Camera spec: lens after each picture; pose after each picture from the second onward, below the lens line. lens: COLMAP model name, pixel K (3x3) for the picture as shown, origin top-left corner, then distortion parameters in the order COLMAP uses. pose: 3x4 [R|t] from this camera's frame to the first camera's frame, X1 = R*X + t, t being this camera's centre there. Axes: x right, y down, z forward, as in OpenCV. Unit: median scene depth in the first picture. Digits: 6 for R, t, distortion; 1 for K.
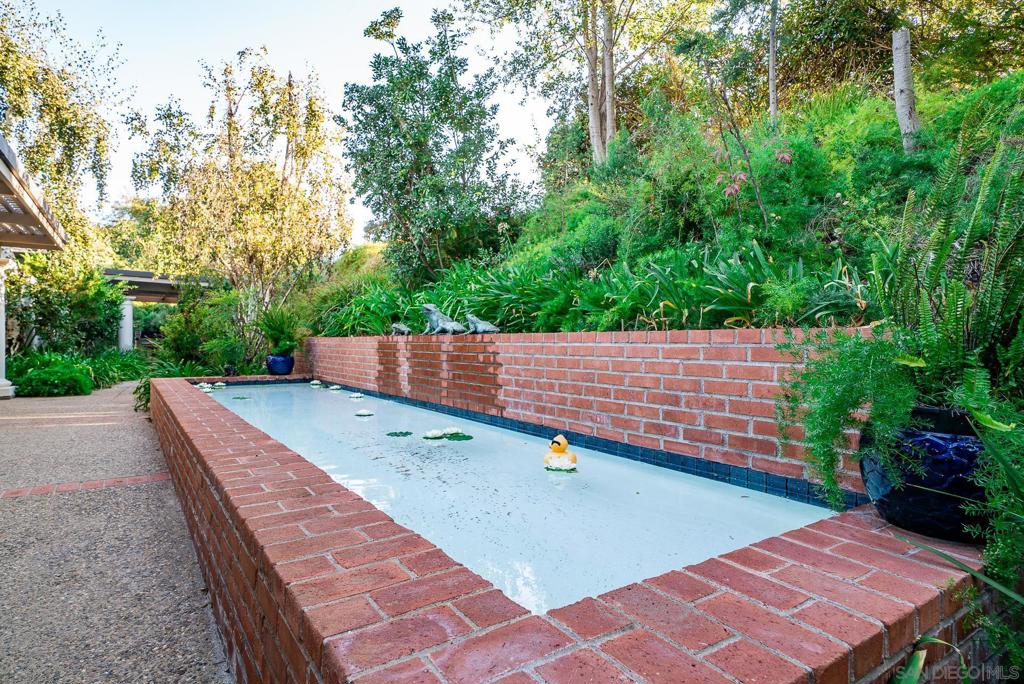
lens RADIAL K [[555.5, 0, 512.3], [0, 555.5, 342.5], [0, 0, 1]] dist [-0.000325, 0.000721]
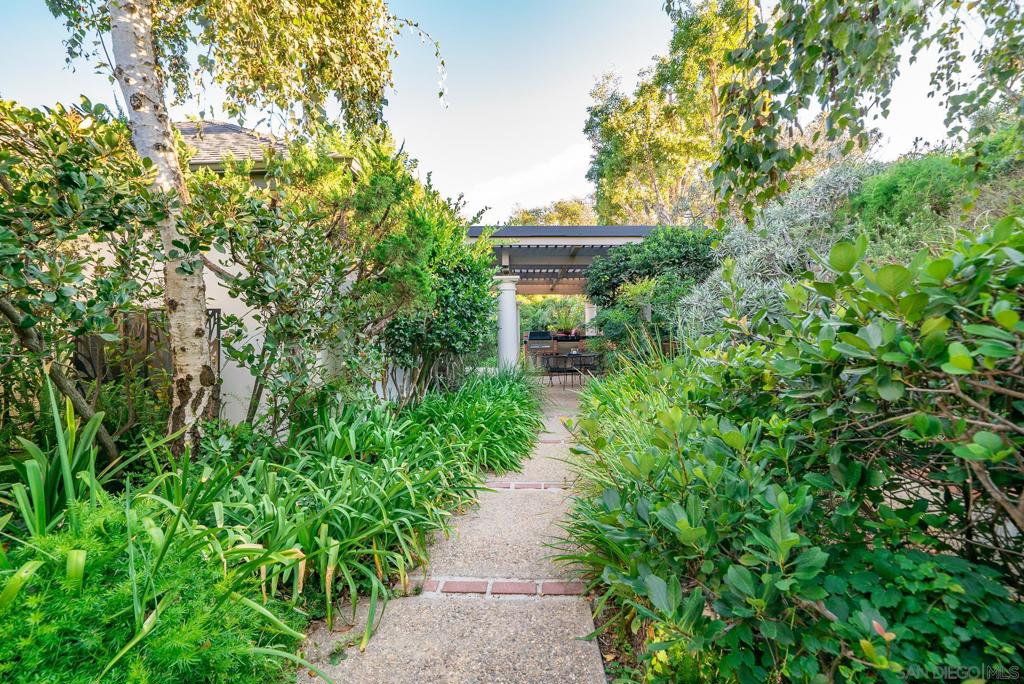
lens RADIAL K [[466.7, 0, 511.2], [0, 466.7, 339.4], [0, 0, 1]] dist [-0.000089, 0.000000]
pose [[0.807790, -0.013041, -0.589326, -0.492710], [0.019847, 0.999790, 0.005080, -0.021933], [0.589136, -0.015800, 0.807879, 0.741904]]
